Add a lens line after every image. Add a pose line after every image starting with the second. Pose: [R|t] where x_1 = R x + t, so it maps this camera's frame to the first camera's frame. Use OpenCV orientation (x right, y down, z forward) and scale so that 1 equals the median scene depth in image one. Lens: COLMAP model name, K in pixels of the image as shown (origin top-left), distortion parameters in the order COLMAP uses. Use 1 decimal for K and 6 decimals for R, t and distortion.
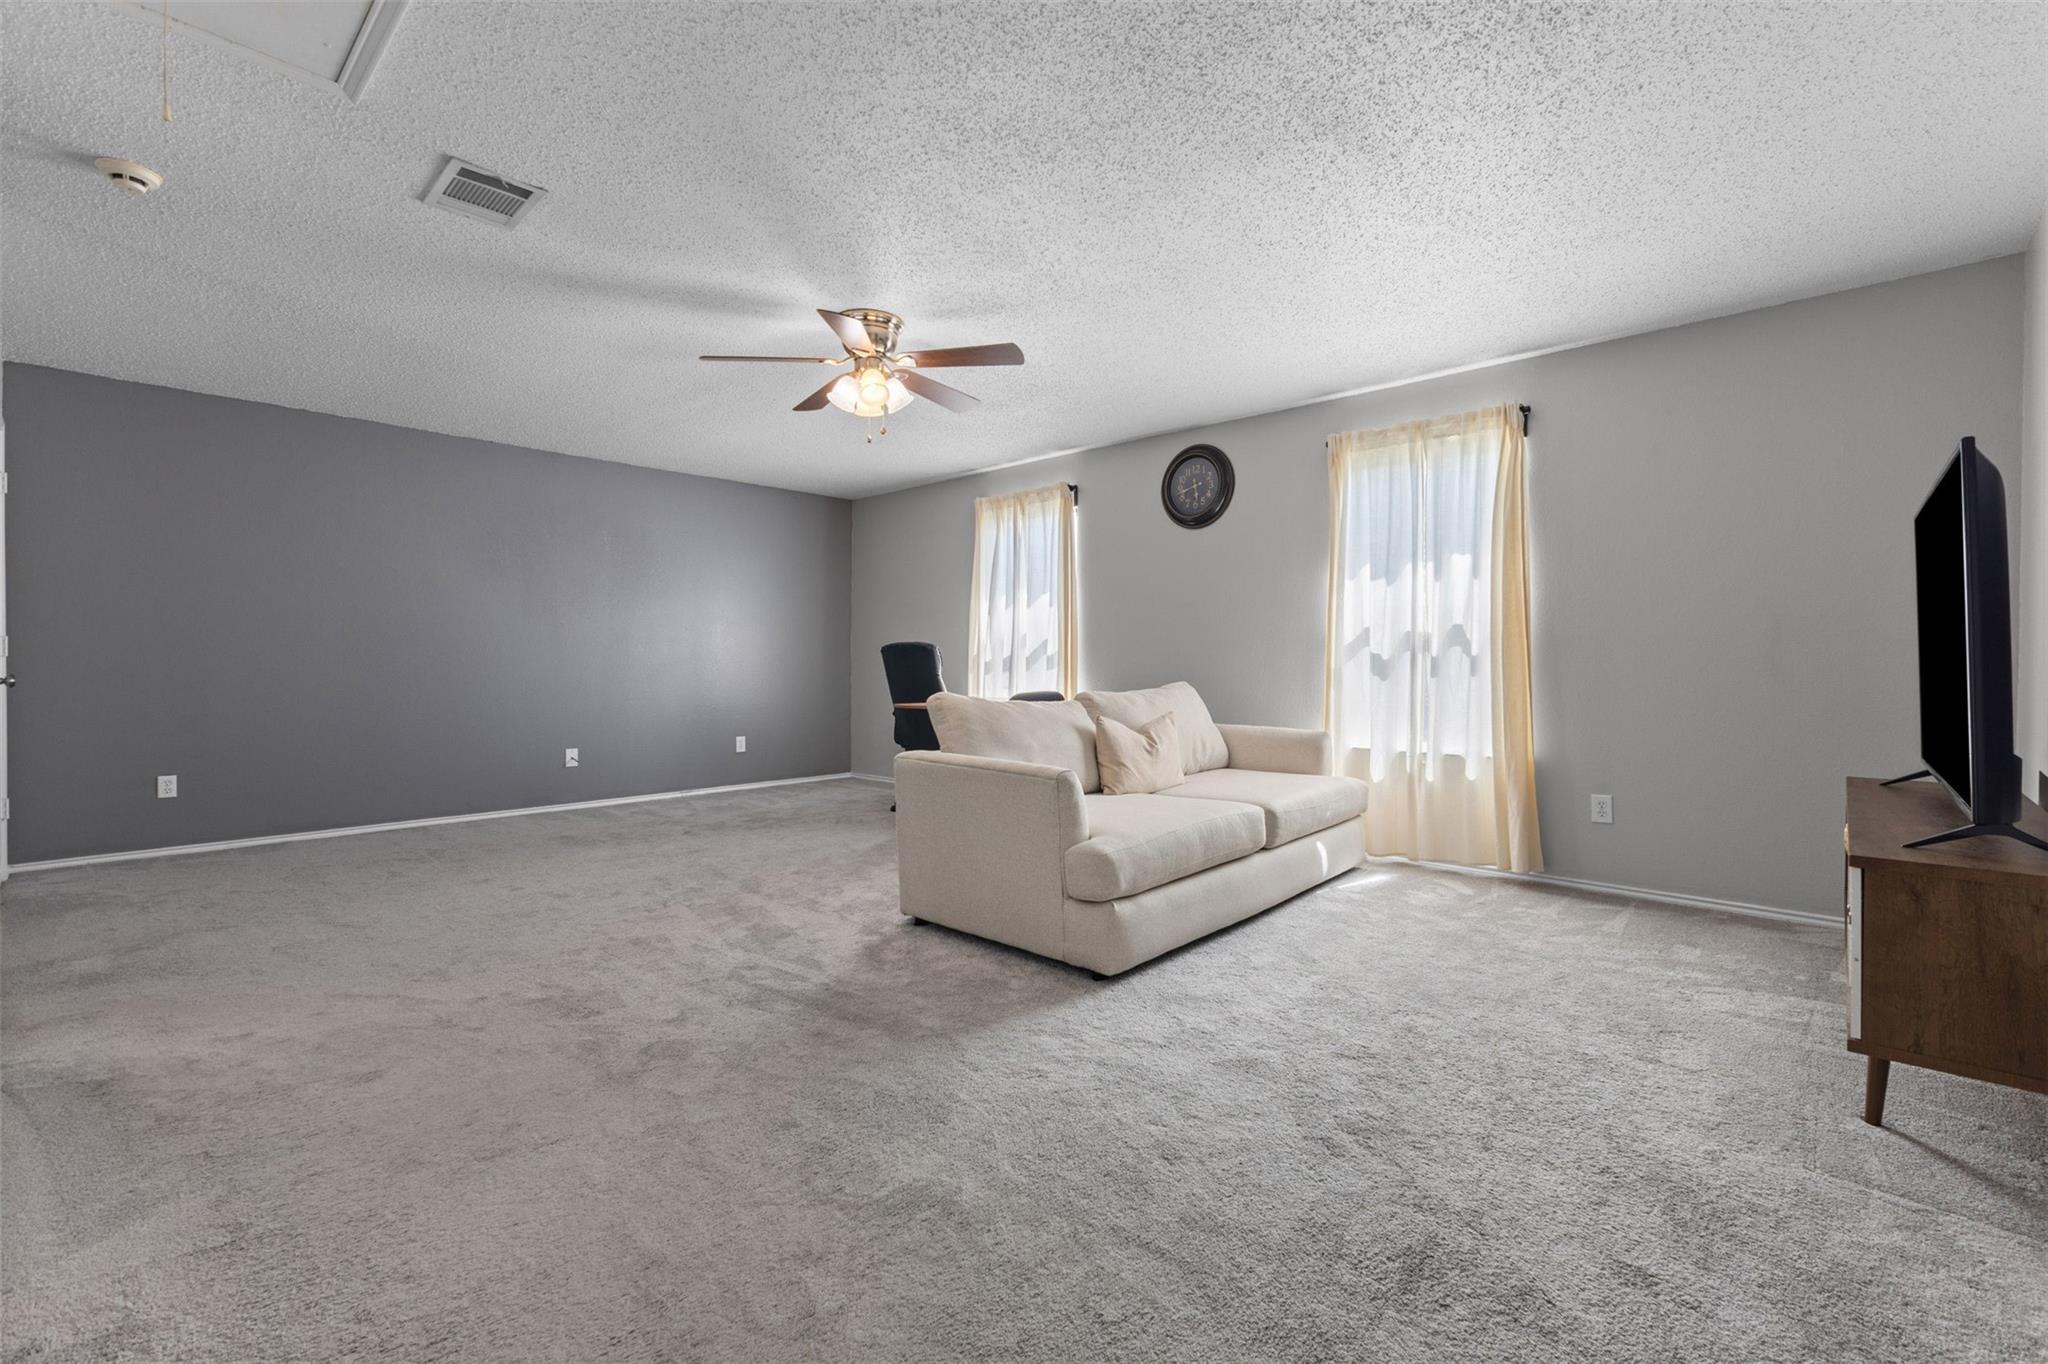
lens RADIAL K [[888.6, 0, 1034.4], [0, 888.6, 675.9], [0, 0, 1]] dist [-0.000012, -0.000213]
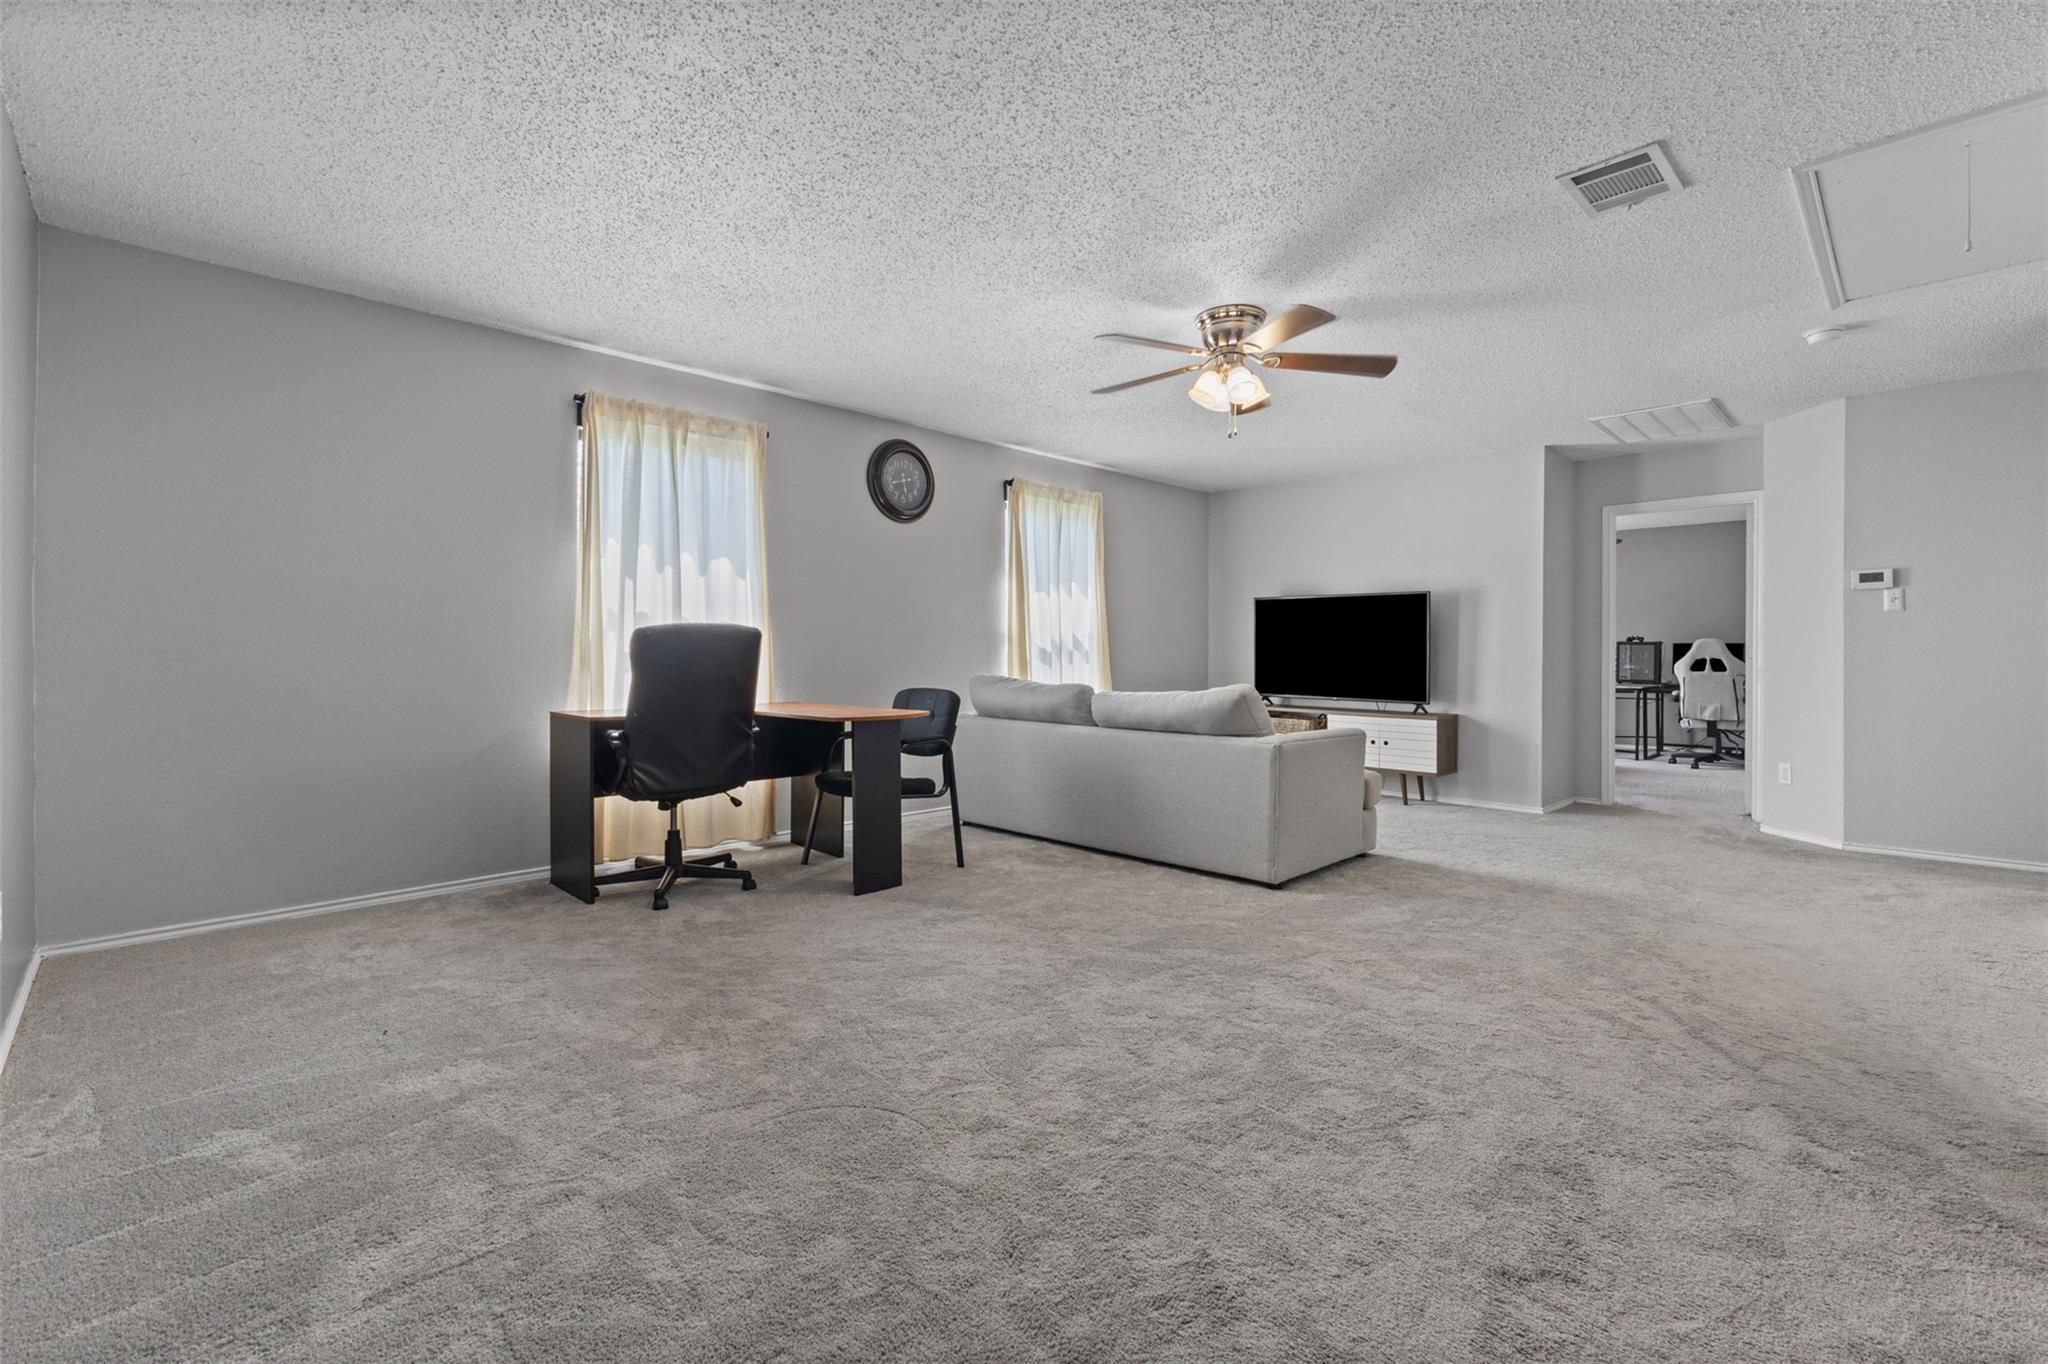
lens RADIAL K [[877.5, 0, 1027.5], [0, 877.5, 664.2], [0, 0, 1]] dist [0.001771, -0.000255]
pose [[0.045377, -0.015601, 0.998848, -0.812231], [0.005613, 0.999866, 0.015362, -0.018227], [-0.998954, 0.004909, 0.045459, 0.808154]]
